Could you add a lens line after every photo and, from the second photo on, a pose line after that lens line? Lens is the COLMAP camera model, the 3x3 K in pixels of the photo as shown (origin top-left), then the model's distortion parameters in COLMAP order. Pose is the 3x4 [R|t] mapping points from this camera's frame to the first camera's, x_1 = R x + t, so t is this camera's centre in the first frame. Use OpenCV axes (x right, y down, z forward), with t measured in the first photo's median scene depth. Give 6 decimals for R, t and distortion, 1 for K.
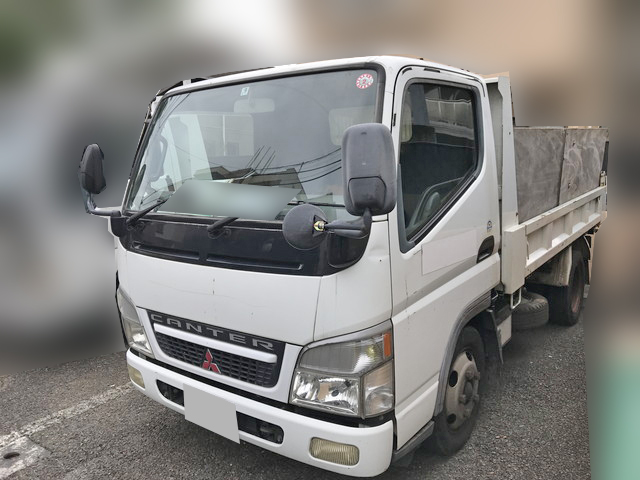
lens RADIAL K [[519.0, 0, 321.8], [0, 519.0, 243.8], [0, 0, 1]] dist [0.031023, -0.040680]
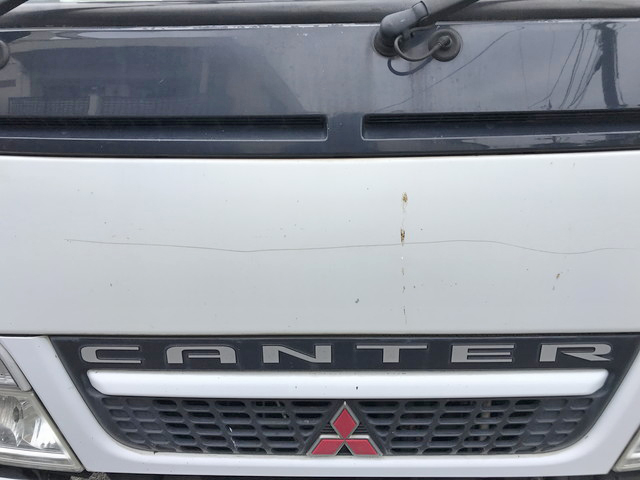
lens RADIAL K [[519.0, 0, 314.9], [0, 519.0, 241.0], [0, 0, 1]] dist [0.031023, -0.040680]
pose [[0.811219, -0.144194, 0.566685, -0.427741], [0.080189, 0.987396, 0.136453, 0.047273], [-0.579218, -0.065251, 0.812557, 0.754284]]
